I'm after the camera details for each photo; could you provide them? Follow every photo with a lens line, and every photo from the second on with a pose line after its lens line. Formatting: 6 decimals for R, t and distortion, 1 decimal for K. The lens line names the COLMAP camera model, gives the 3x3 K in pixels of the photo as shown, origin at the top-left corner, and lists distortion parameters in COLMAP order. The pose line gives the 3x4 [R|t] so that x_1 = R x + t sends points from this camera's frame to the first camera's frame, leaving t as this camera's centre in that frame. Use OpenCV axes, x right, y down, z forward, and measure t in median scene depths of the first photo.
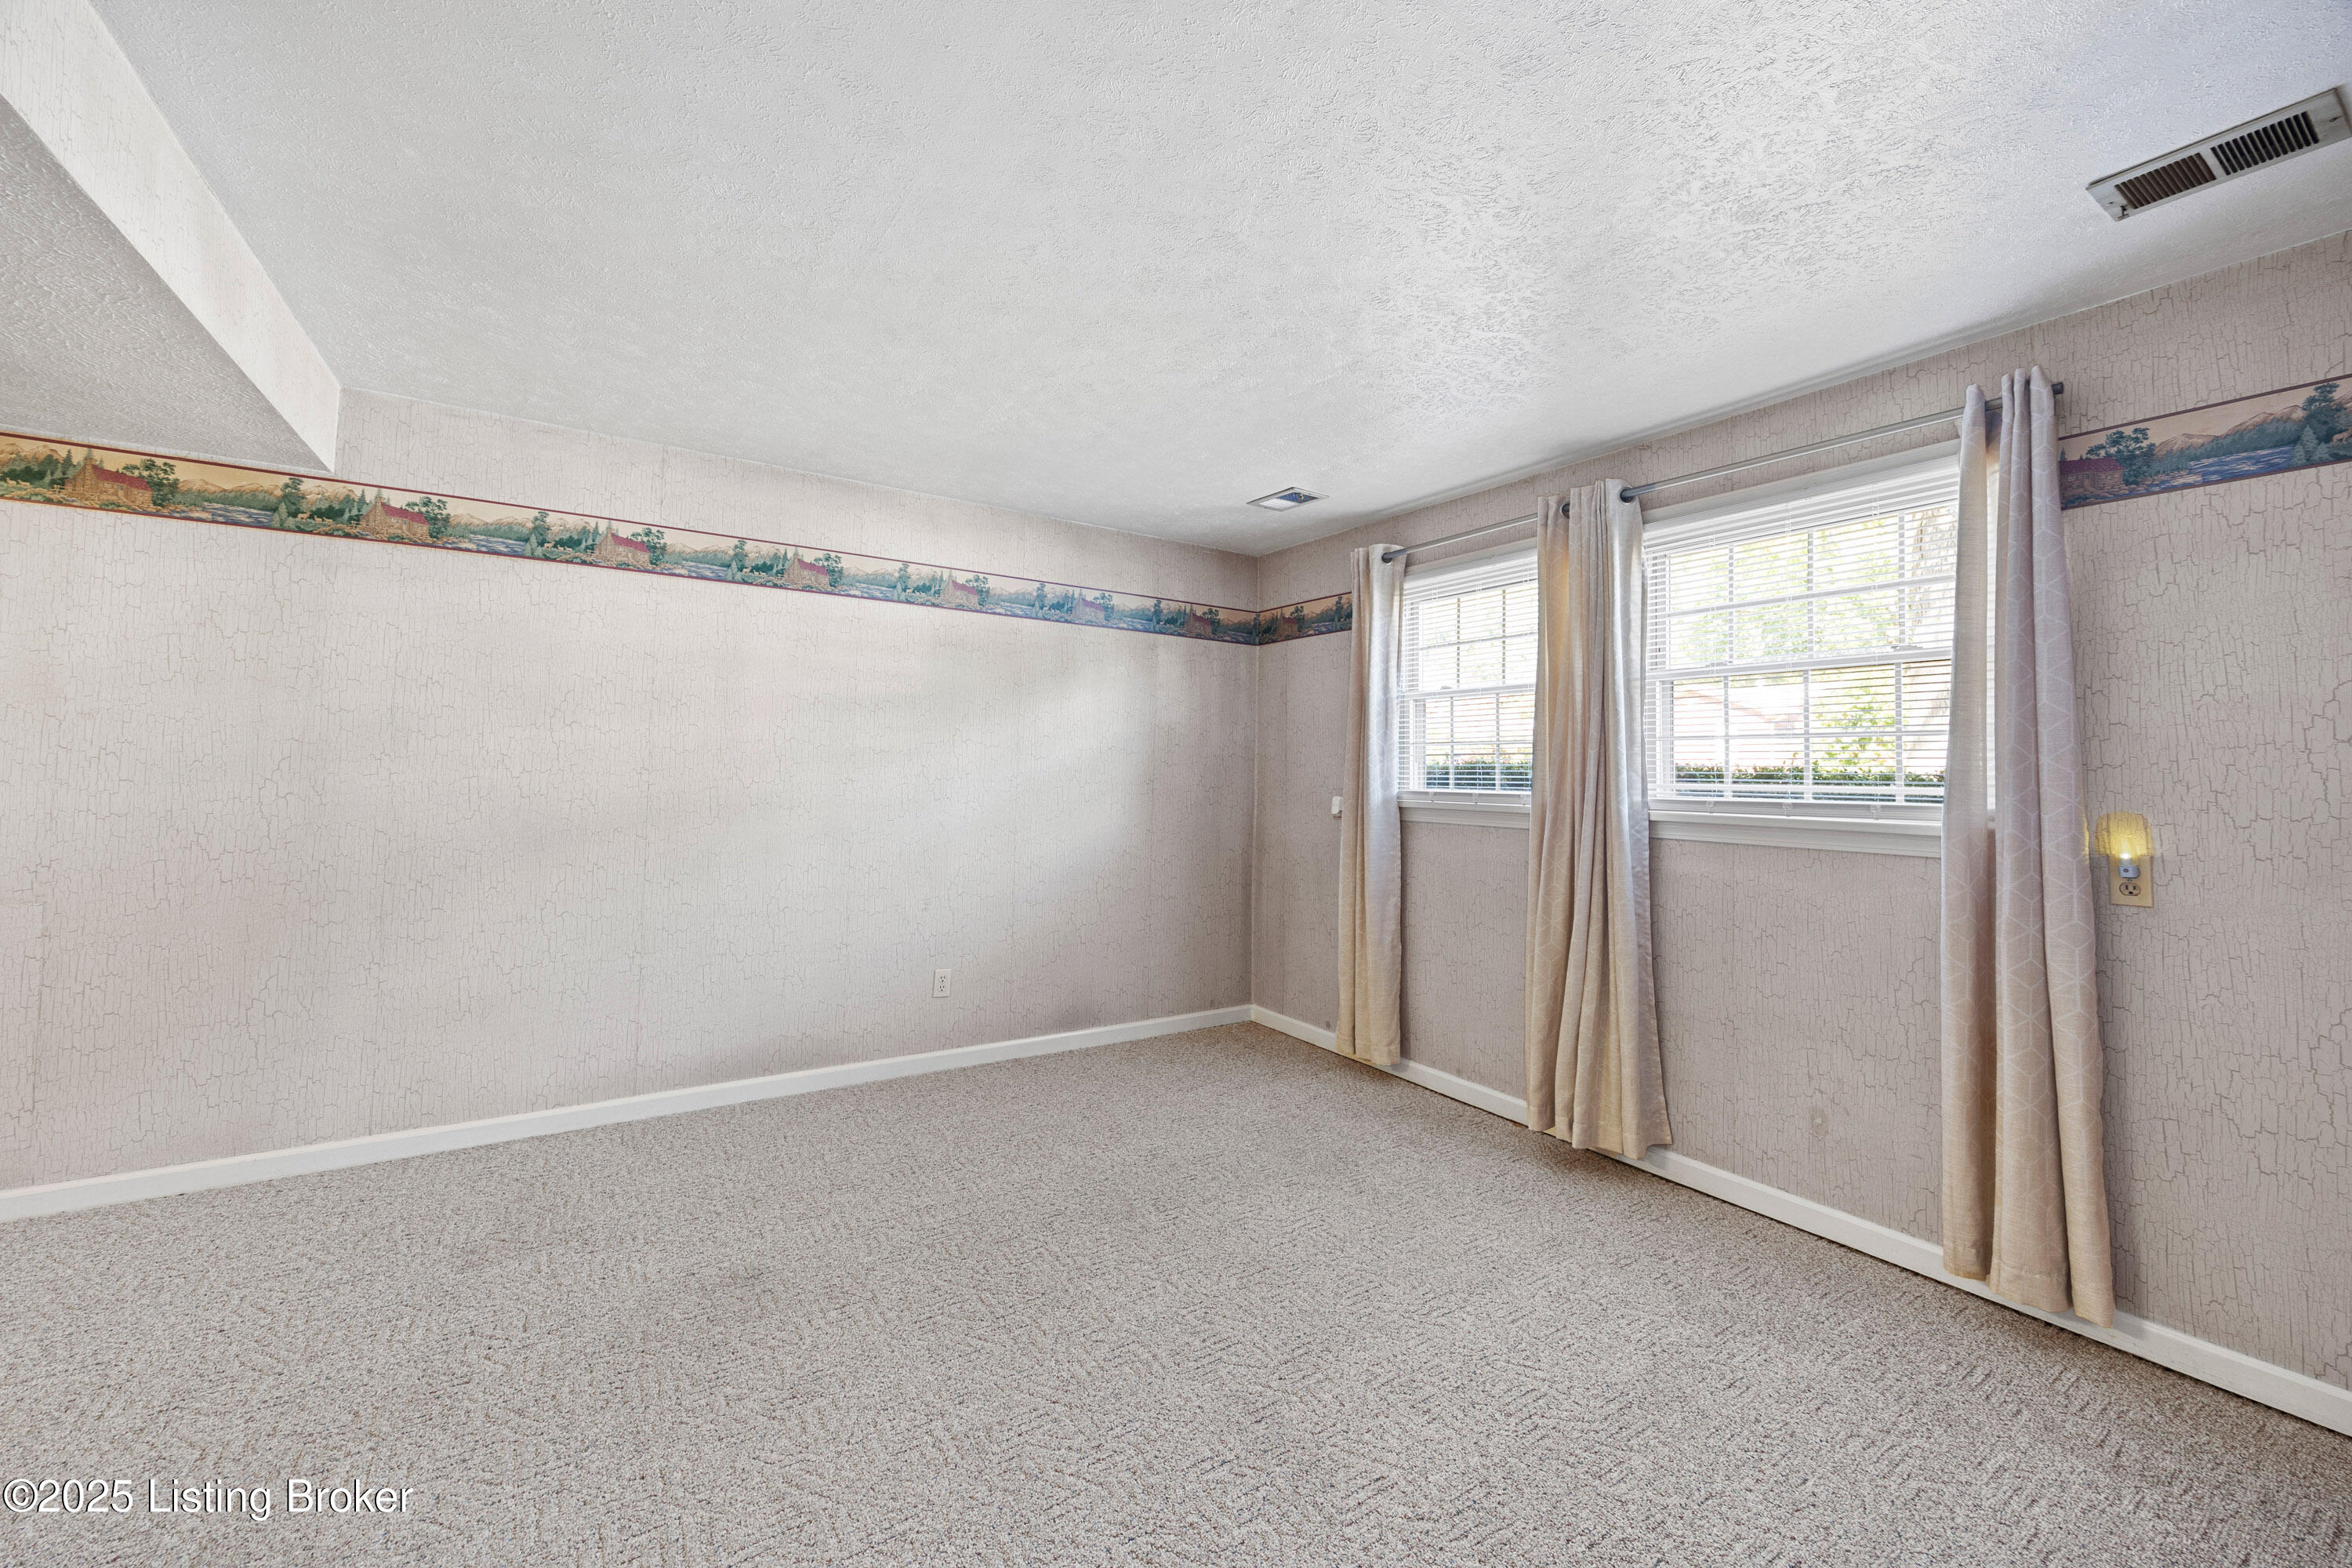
lens RADIAL K [[934.9, 0, 1173.6], [0, 934.9, 744.1], [0, 0, 1]] dist [0.000771, 0.000046]
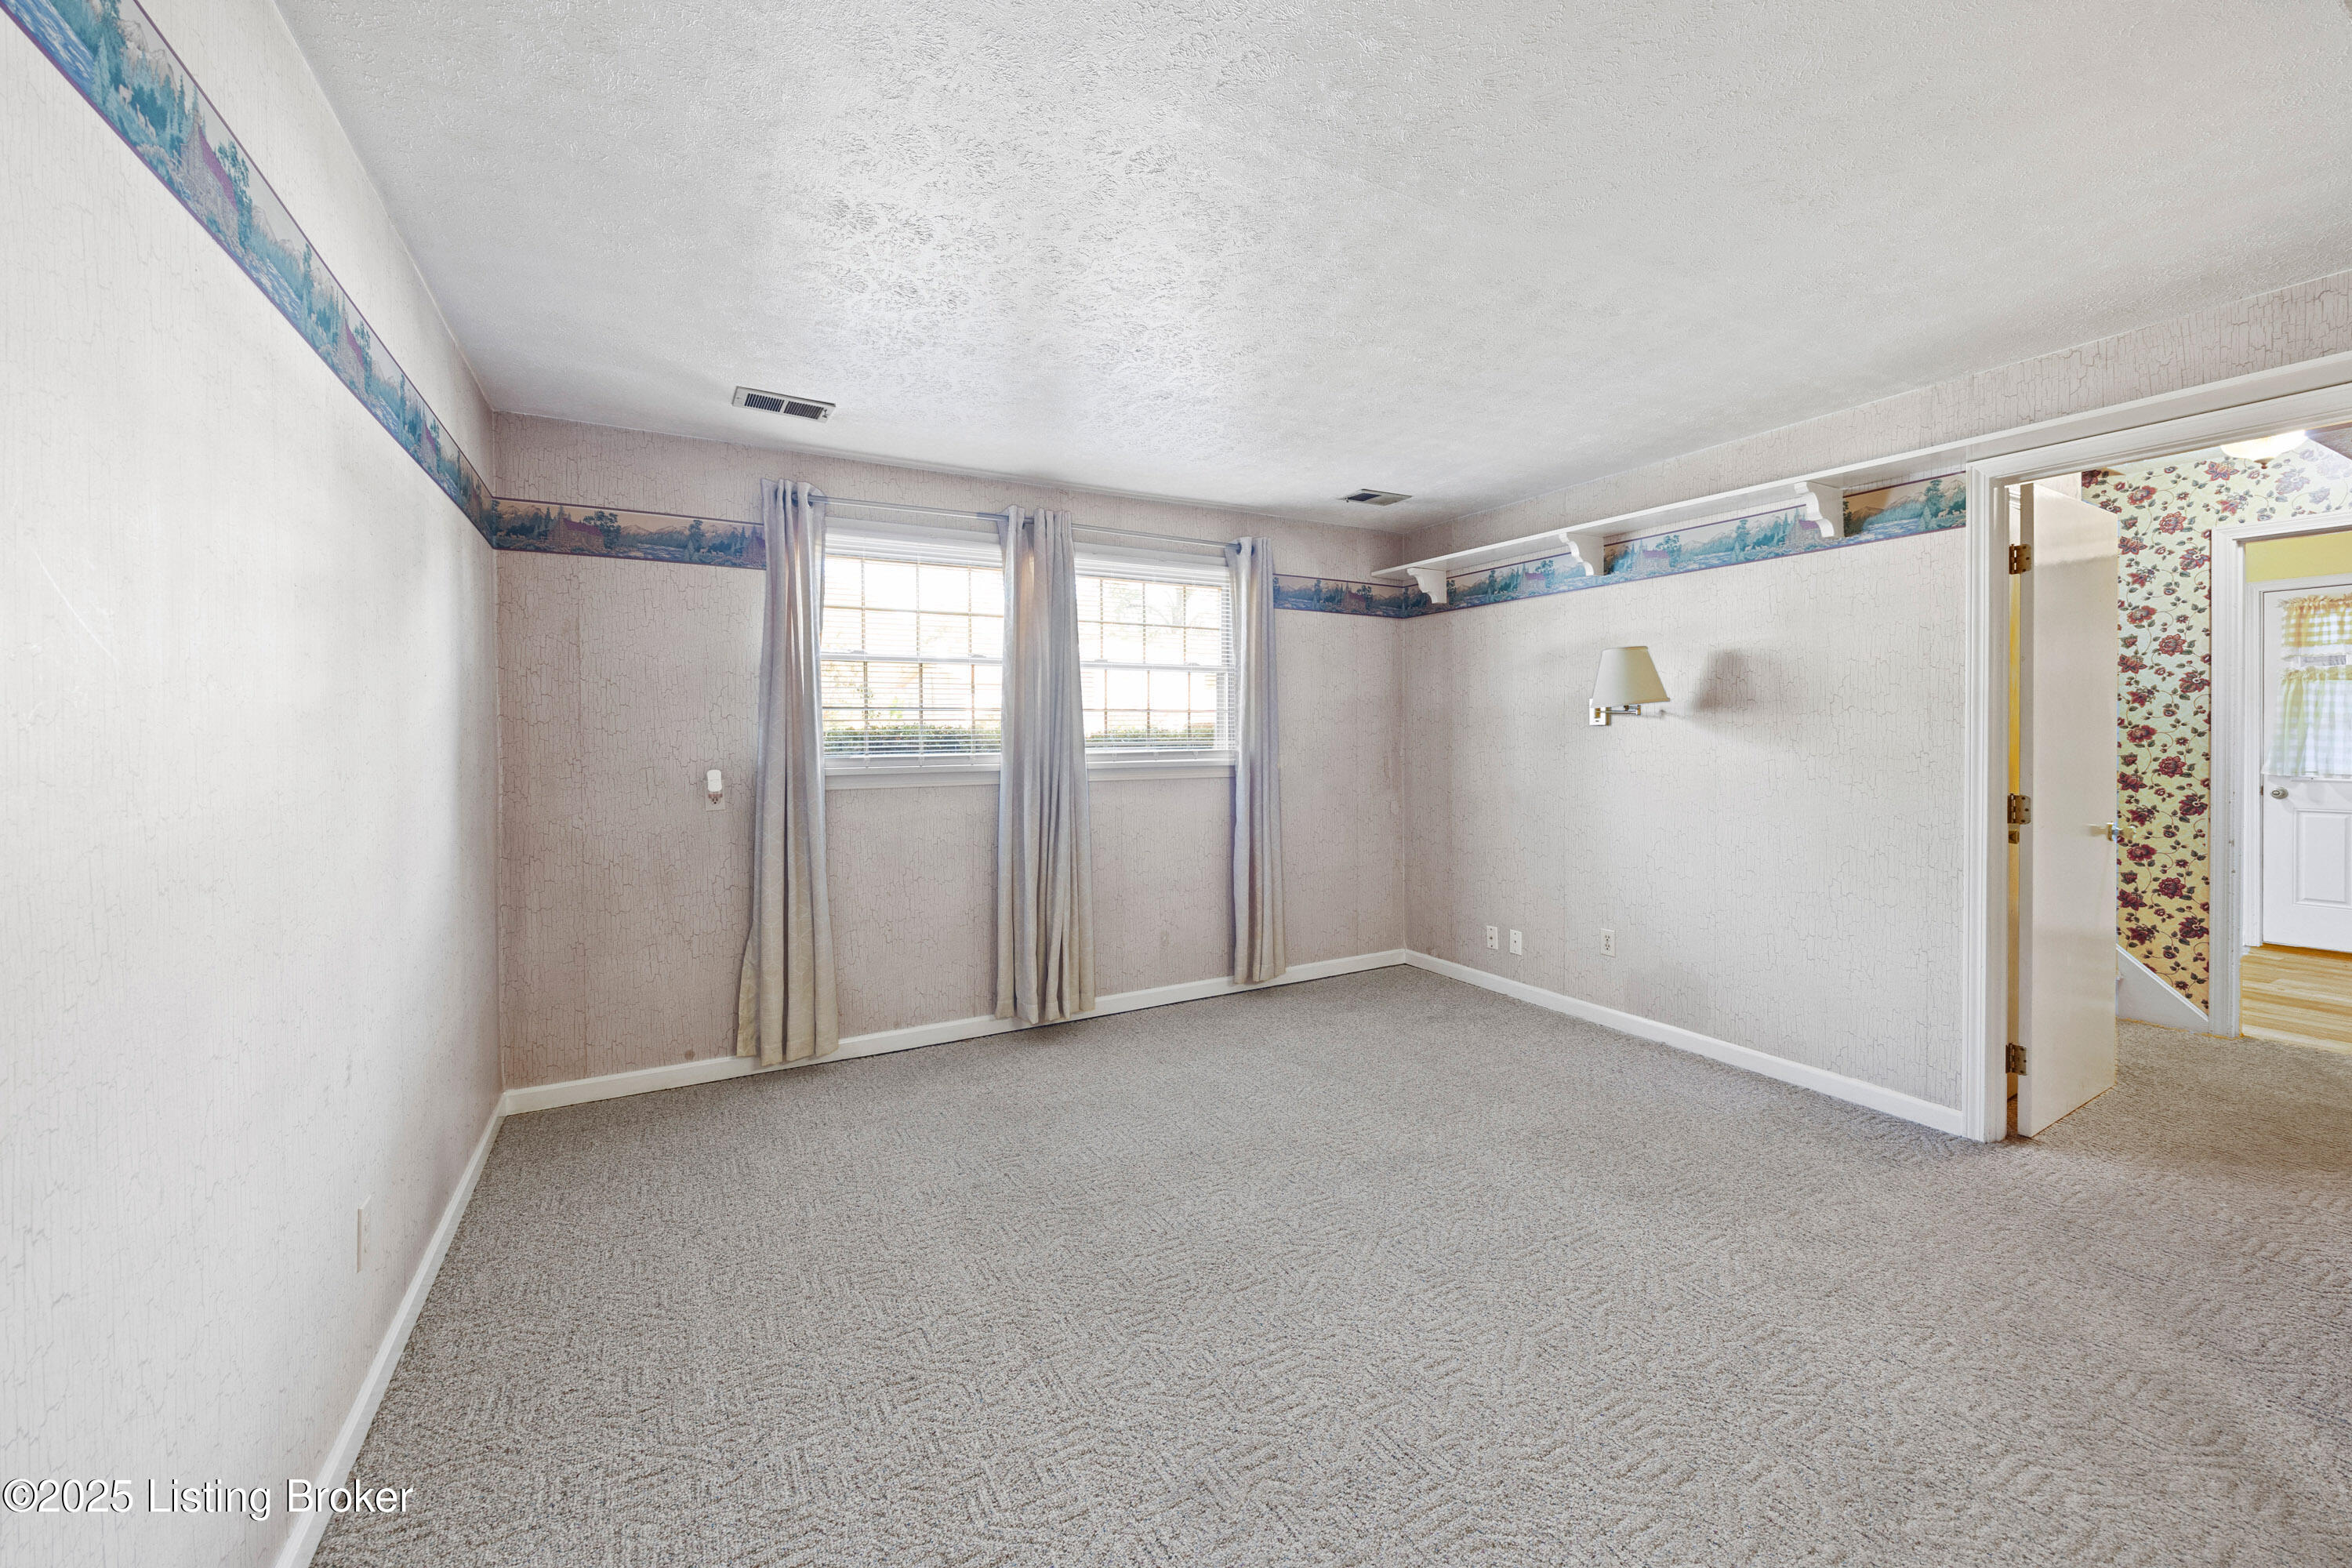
lens RADIAL K [[910.4, 0, 1178.1], [0, 910.4, 773.5], [0, 0, 1]] dist [-0.000057, -0.000030]
pose [[0.059993, -0.037810, 0.997482, -0.705857], [-0.011265, 0.999193, 0.038553, 0.029113], [-0.998135, -0.013550, 0.059518, 0.656219]]
